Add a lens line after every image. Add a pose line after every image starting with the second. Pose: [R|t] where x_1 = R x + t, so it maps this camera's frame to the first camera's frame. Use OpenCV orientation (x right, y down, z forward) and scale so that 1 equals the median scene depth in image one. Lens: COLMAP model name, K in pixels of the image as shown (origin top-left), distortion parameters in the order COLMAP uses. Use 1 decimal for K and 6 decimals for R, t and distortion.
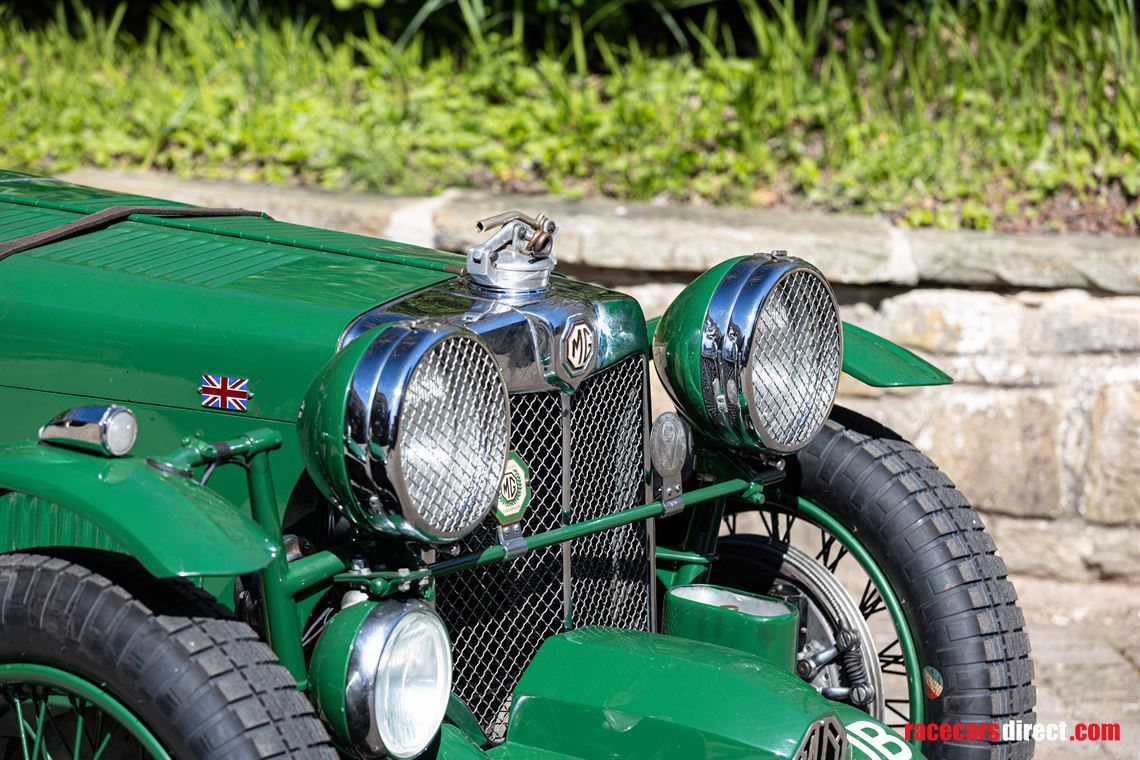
lens RADIAL K [[2186.5, 0, 570.0], [0, 2186.5, 380.0], [0, 0, 1]] dist [-0.041951, 0.020395]
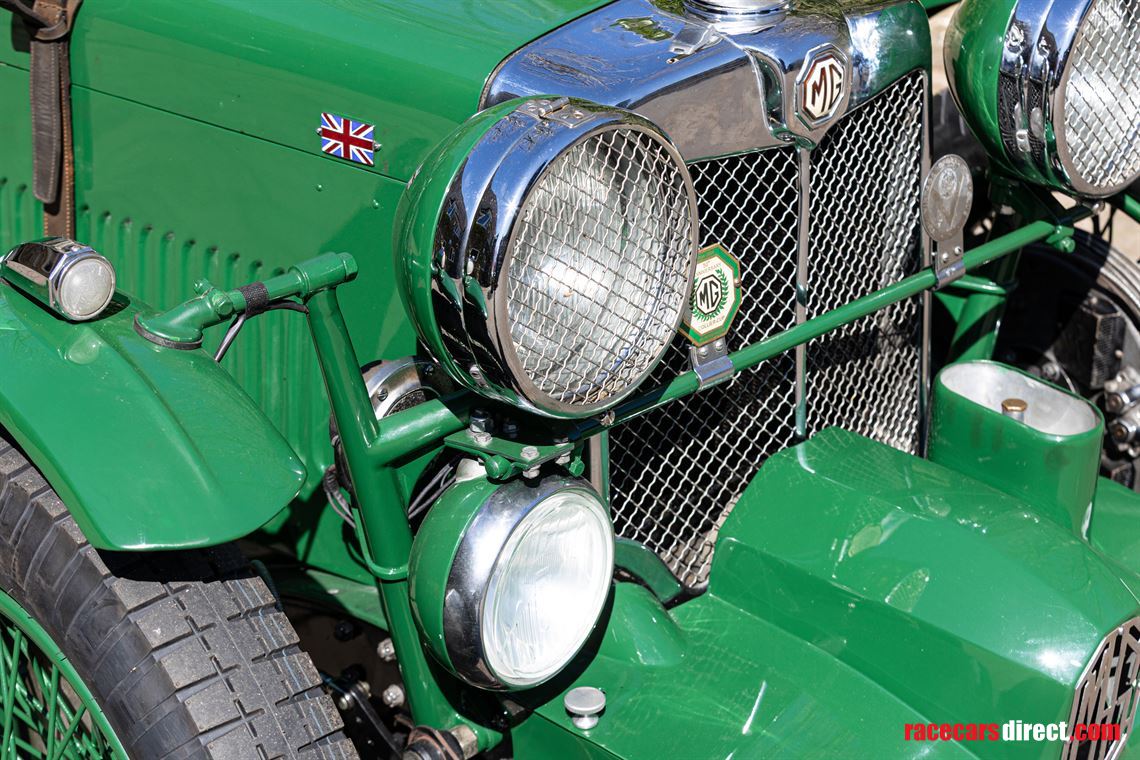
lens RADIAL K [[2186.5, 0, 570.0], [0, 2186.5, 380.0], [0, 0, 1]] dist [-0.041951, 0.020395]
pose [[0.988574, 0.052562, -0.141272, 0.029600], [-0.024630, 0.980964, 0.192622, -0.059760], [0.148708, -0.186941, 0.971050, 0.258466]]
